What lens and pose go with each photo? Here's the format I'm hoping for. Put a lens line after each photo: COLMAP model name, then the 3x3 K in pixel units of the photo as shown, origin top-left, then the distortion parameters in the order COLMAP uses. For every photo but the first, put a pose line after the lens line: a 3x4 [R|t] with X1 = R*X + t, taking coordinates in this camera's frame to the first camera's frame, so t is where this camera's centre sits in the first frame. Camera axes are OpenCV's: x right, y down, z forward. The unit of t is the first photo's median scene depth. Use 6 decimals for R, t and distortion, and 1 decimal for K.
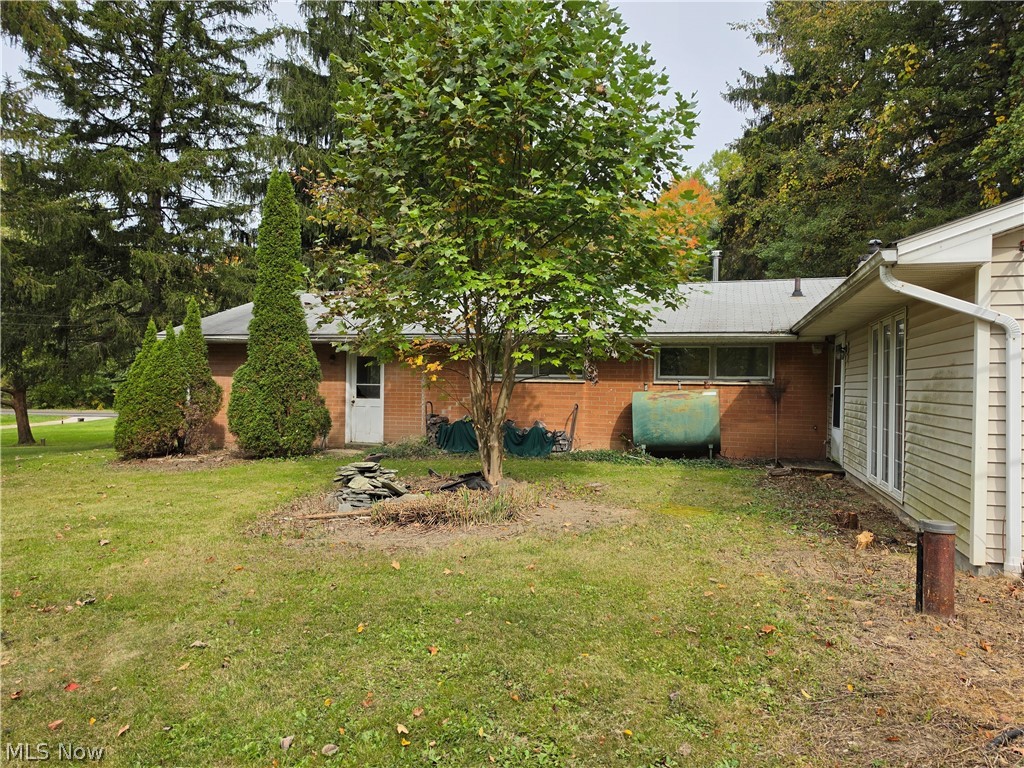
lens RADIAL K [[707.2, 0, 518.3], [0, 707.2, 381.6], [0, 0, 1]] dist [0.096982, -0.104521]
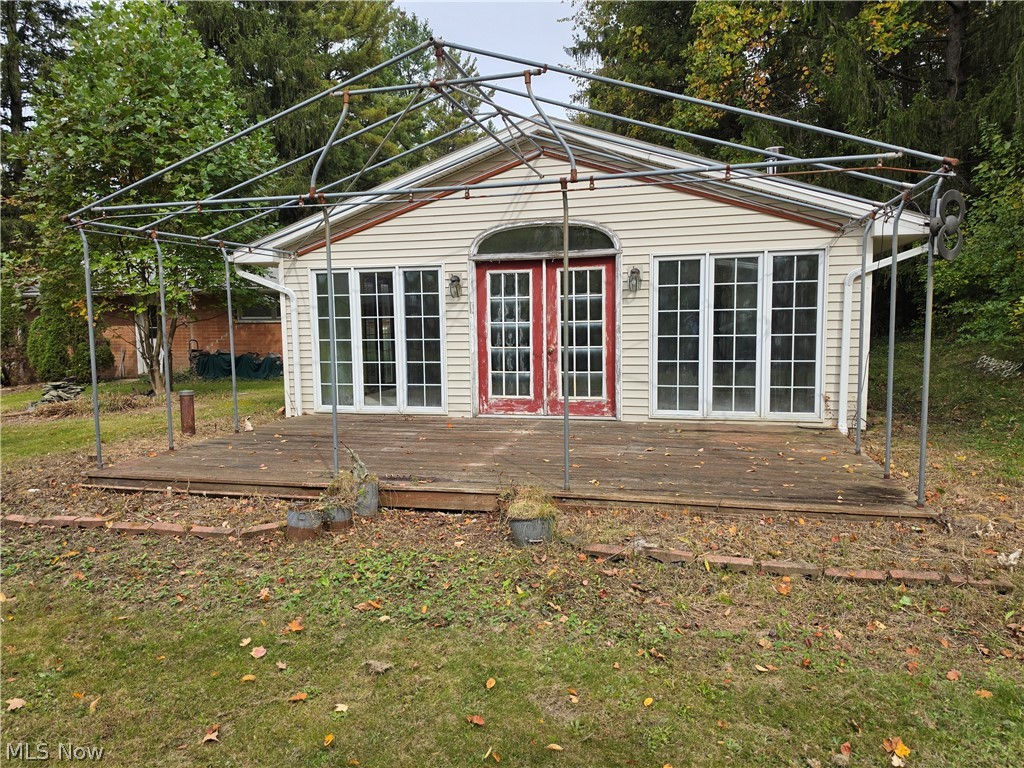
lens RADIAL K [[692.9, 0, 509.0], [0, 692.9, 378.0], [0, 0, 1]] dist [0.107372, -0.106114]
pose [[0.999115, -0.030679, 0.028759, 0.404743], [0.028010, 0.995639, 0.088990, -0.001610], [-0.031363, -0.088106, 0.995617, -0.307340]]
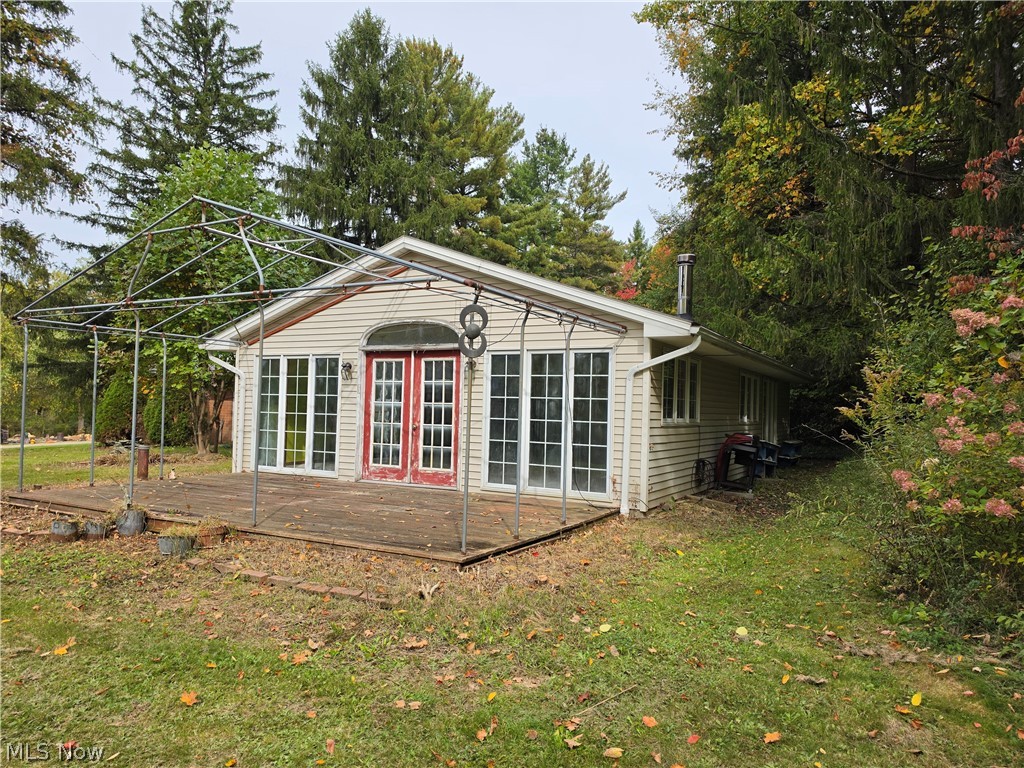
lens RADIAL K [[700.1, 0, 512.0], [0, 700.1, 384.0], [0, 0, 1]] dist [0.109457, -0.102594]
pose [[0.975603, 0.003706, -0.219510, 0.704621], [-0.011444, 0.999357, -0.033991, 0.008133], [0.219243, 0.035674, 0.975018, -0.381864]]
